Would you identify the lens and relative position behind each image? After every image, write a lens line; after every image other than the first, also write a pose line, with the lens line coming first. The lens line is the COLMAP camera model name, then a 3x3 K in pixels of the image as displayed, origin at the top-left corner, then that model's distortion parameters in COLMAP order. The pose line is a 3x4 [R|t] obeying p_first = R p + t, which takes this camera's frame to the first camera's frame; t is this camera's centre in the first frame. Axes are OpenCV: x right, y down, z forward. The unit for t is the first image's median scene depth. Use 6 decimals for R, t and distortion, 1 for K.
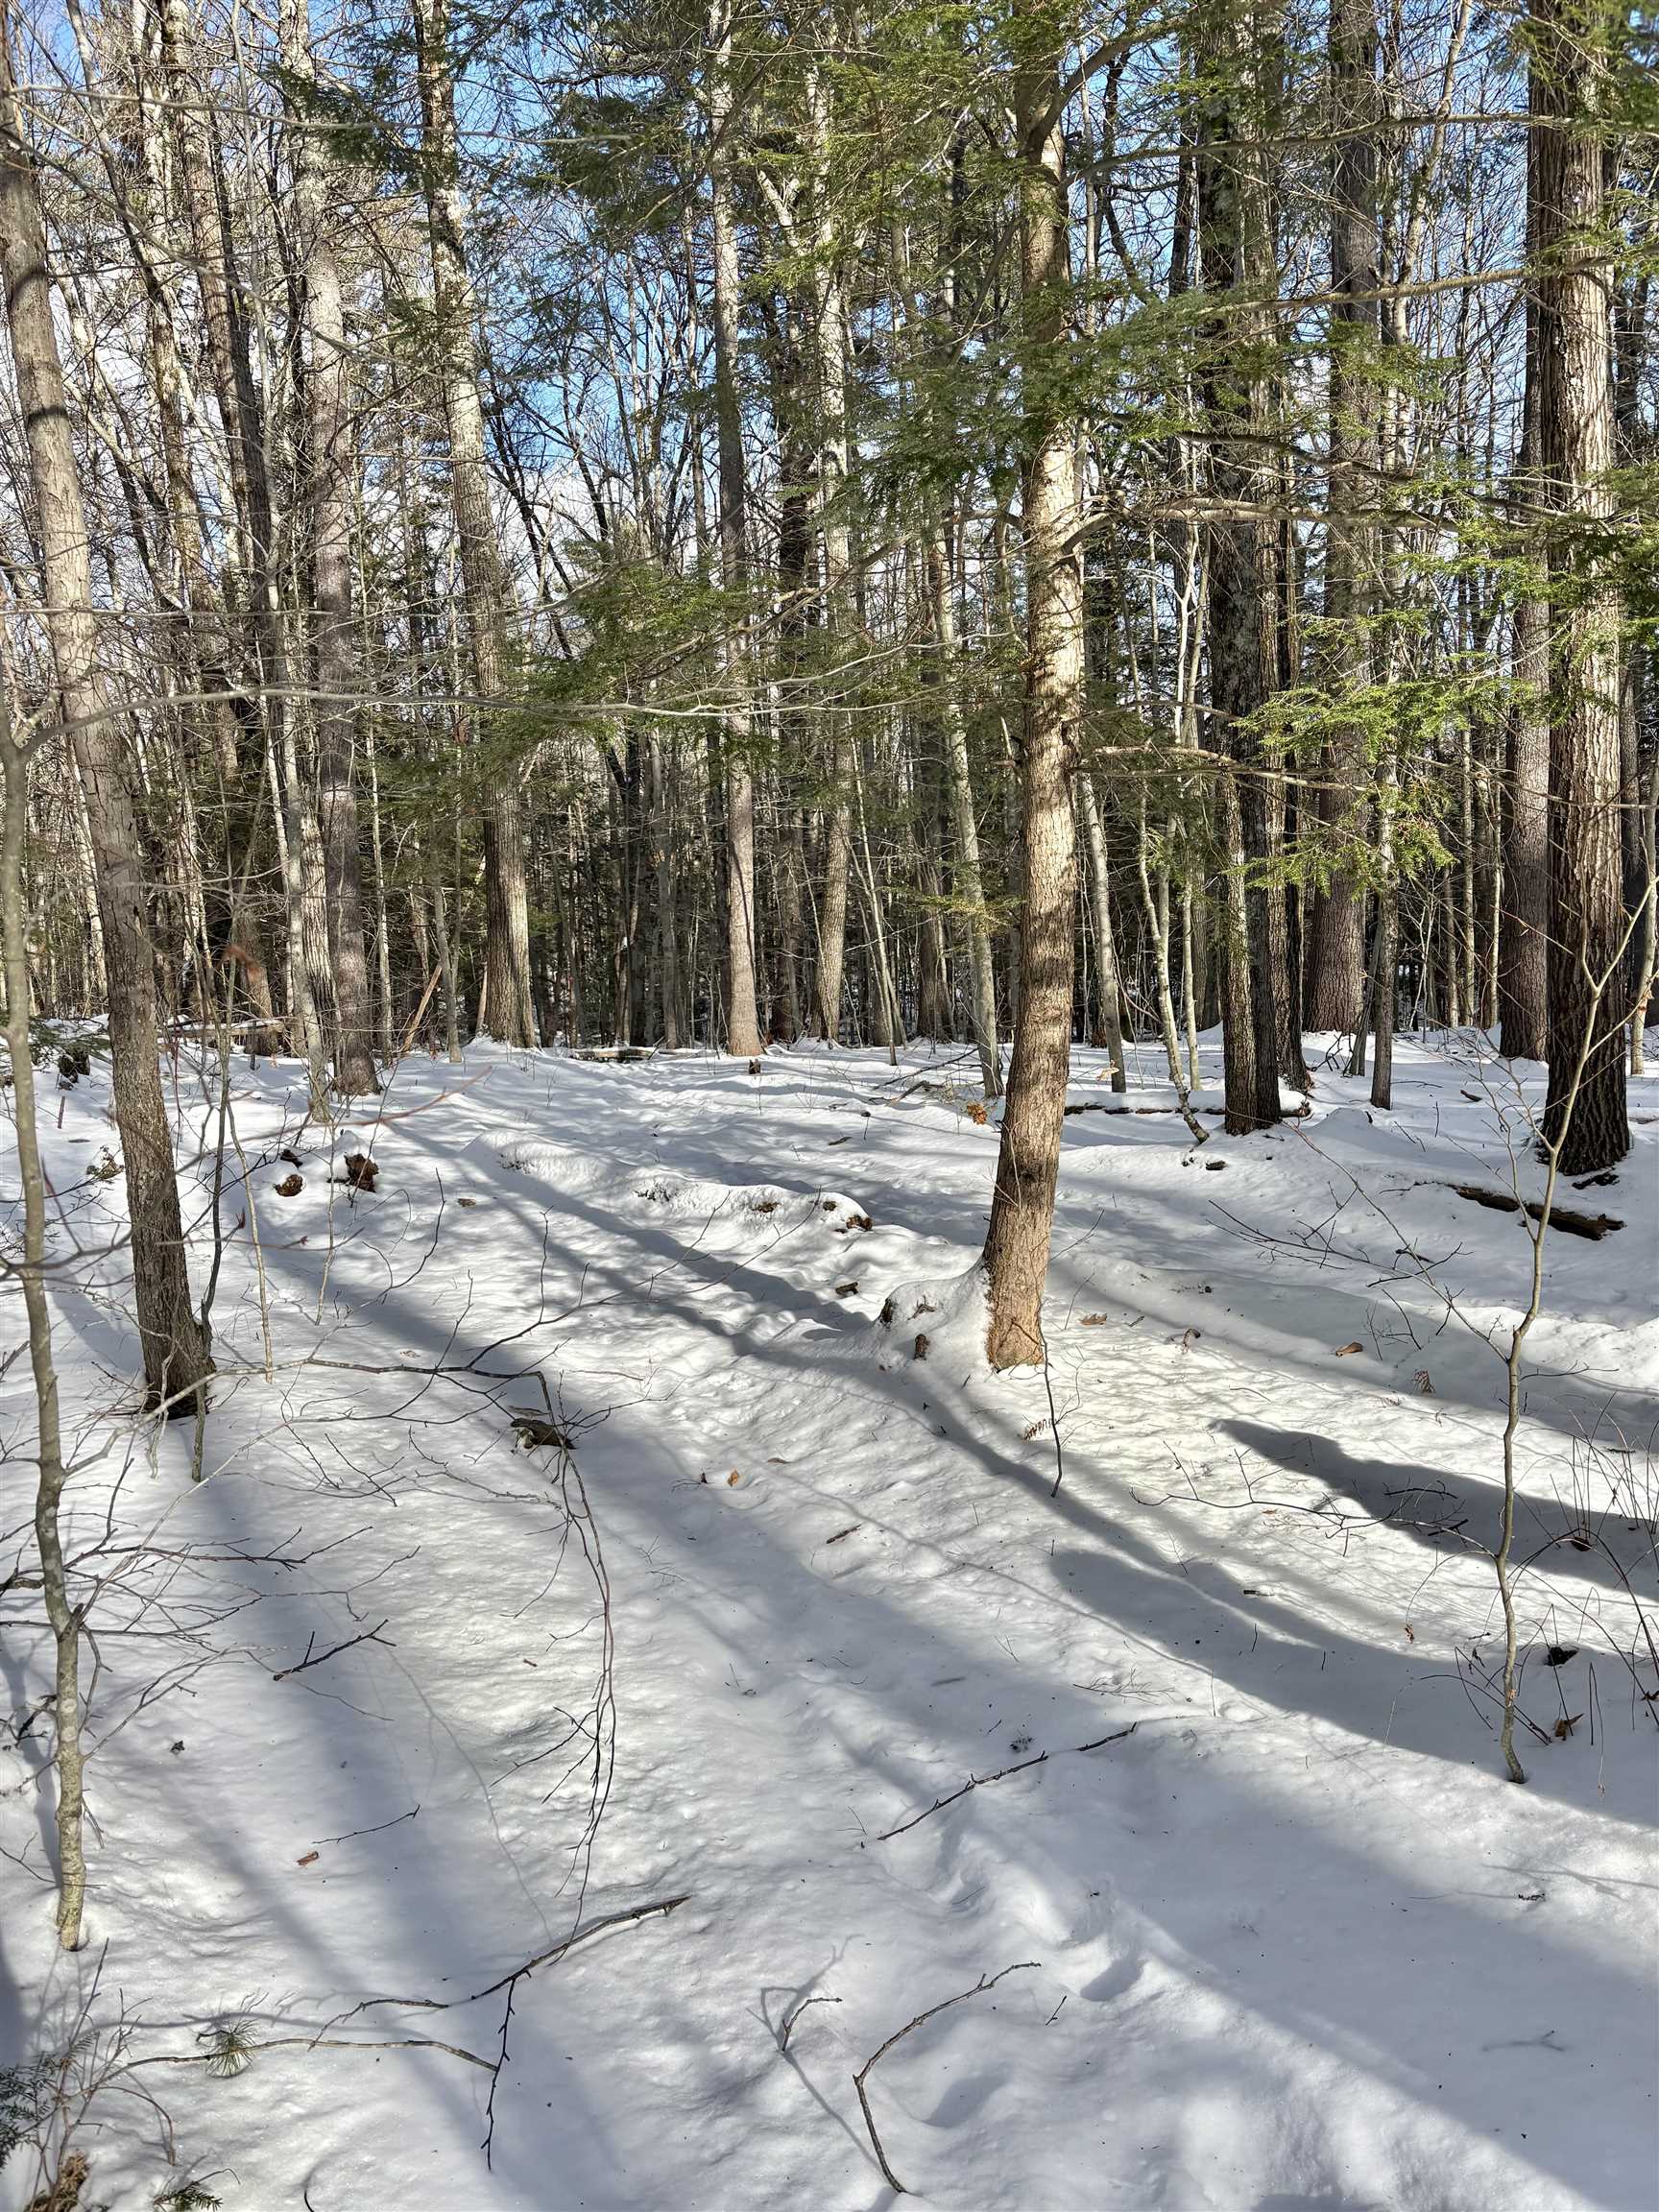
lens RADIAL K [[1652.1, 0, 820.3], [0, 1652.1, 1112.6], [0, 0, 1]] dist [0.099692, -0.119496]
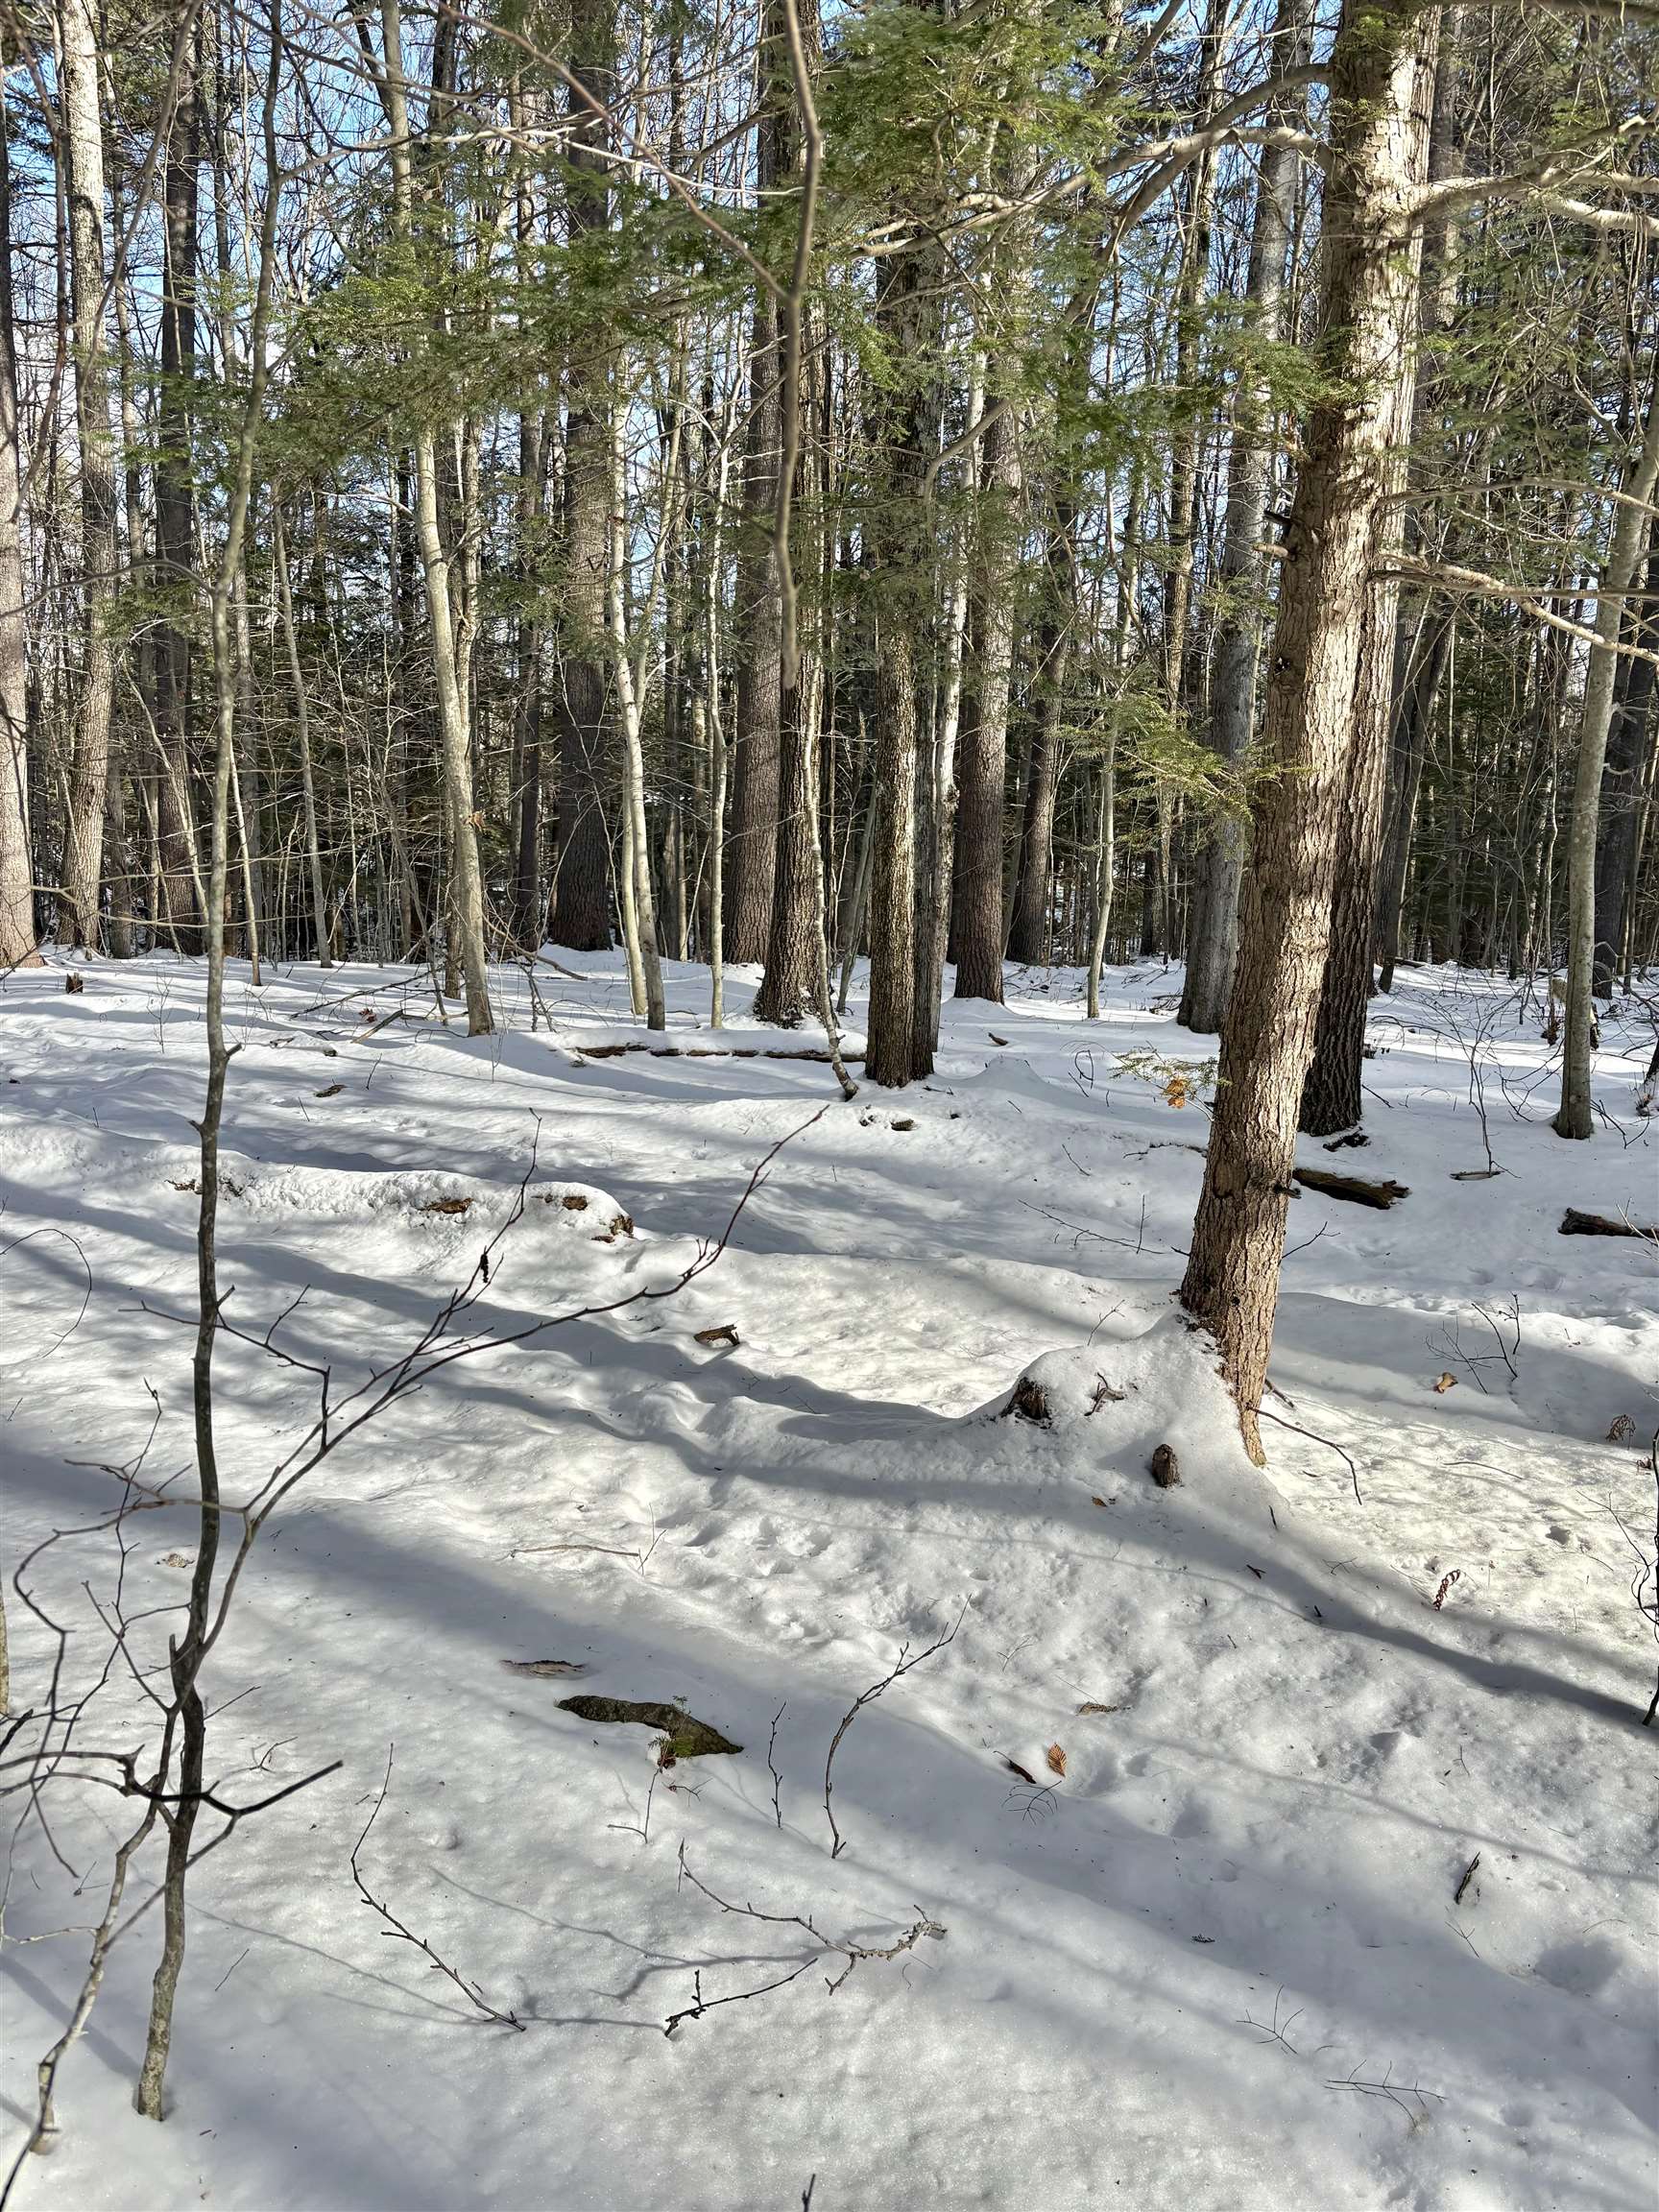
lens RADIAL K [[1652.1, 0, 820.3], [0, 1652.1, 1112.6], [0, 0, 1]] dist [0.099692, -0.119496]
pose [[0.868910, -0.012130, 0.494821, -0.237848], [-0.011330, 0.998950, 0.044385, -0.012625], [-0.494840, -0.044173, 0.867861, 0.335136]]
